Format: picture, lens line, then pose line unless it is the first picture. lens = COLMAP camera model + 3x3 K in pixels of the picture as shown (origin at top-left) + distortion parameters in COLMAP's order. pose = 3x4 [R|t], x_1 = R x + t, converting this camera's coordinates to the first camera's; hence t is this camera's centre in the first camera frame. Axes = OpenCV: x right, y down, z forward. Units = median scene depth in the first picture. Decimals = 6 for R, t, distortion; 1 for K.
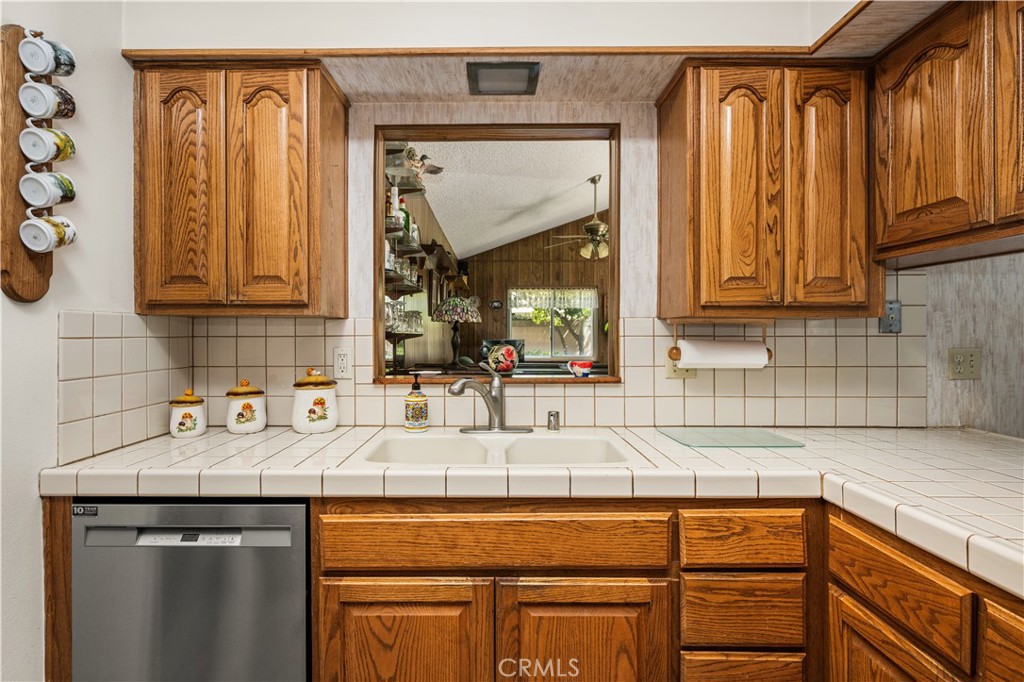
lens RADIAL K [[515.1, 0, 493.7], [0, 515.1, 334.5], [0, 0, 1]] dist [0.001584, 0.000030]
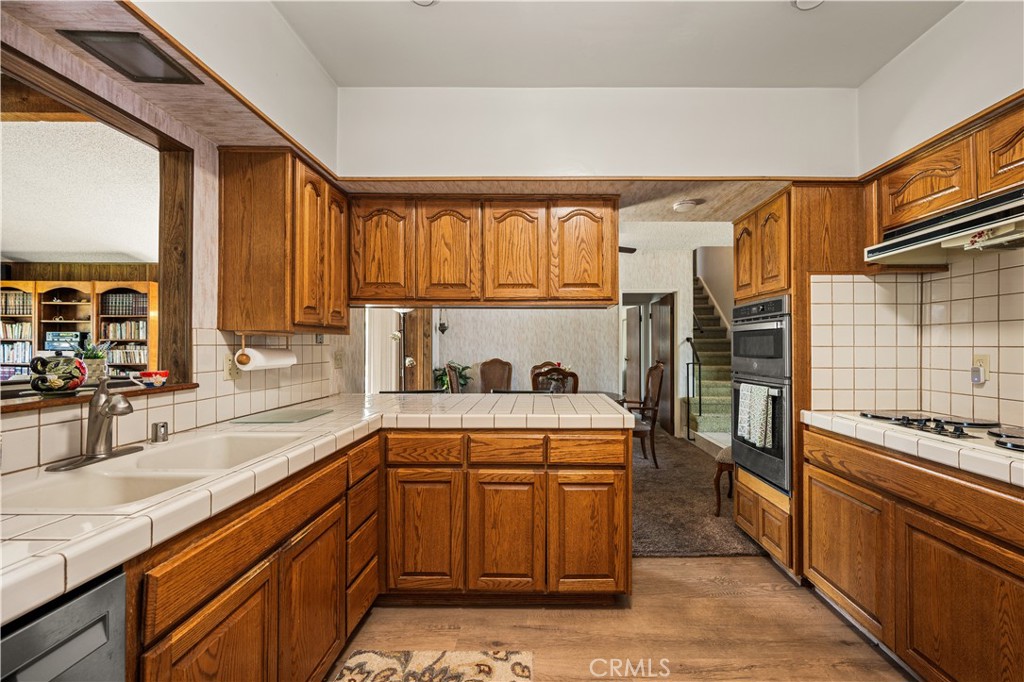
lens RADIAL K [[433.6, 0, 532.2], [0, 433.6, 342.3], [0, 0, 1]] dist [-0.001733, -0.000242]
pose [[0.002402, 0.008970, 0.999957, -0.702819], [0.001814, 0.999958, -0.008974, 0.007000], [-0.999995, 0.001835, 0.002385, 0.297771]]
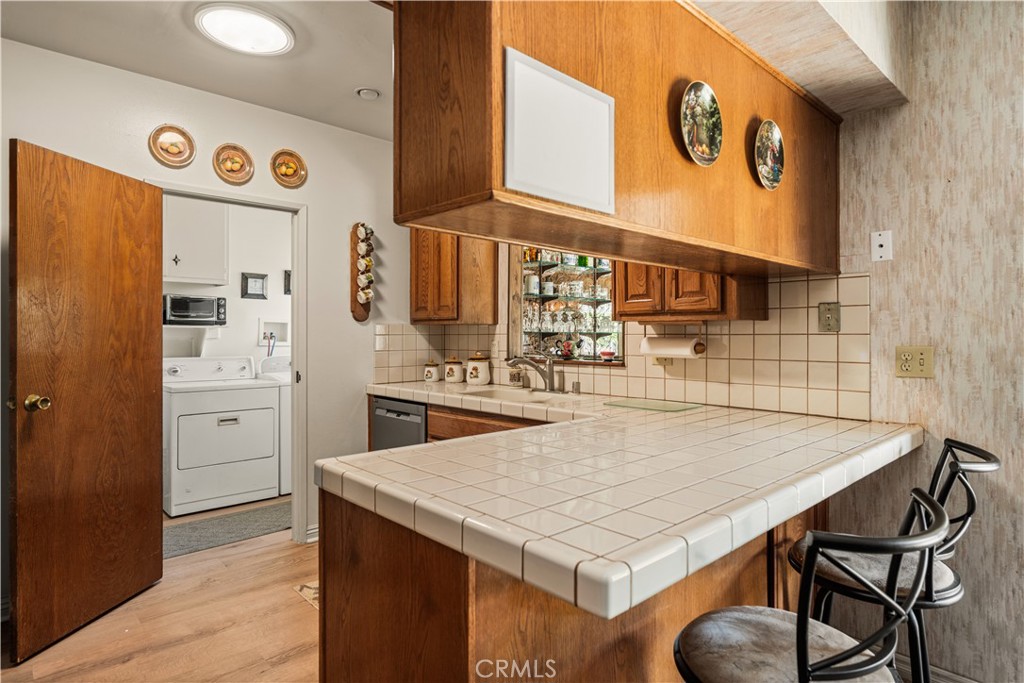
lens RADIAL K [[542.5, 0, 516.4], [0, 542.5, 332.3], [0, 0, 1]] dist [-0.000540, 0.000318]
pose [[0.704835, -0.002630, -0.709367, 1.174218], [-0.000396, 0.999992, -0.004101, 0.003950], [0.709372, 0.003171, 0.704828, -0.306916]]
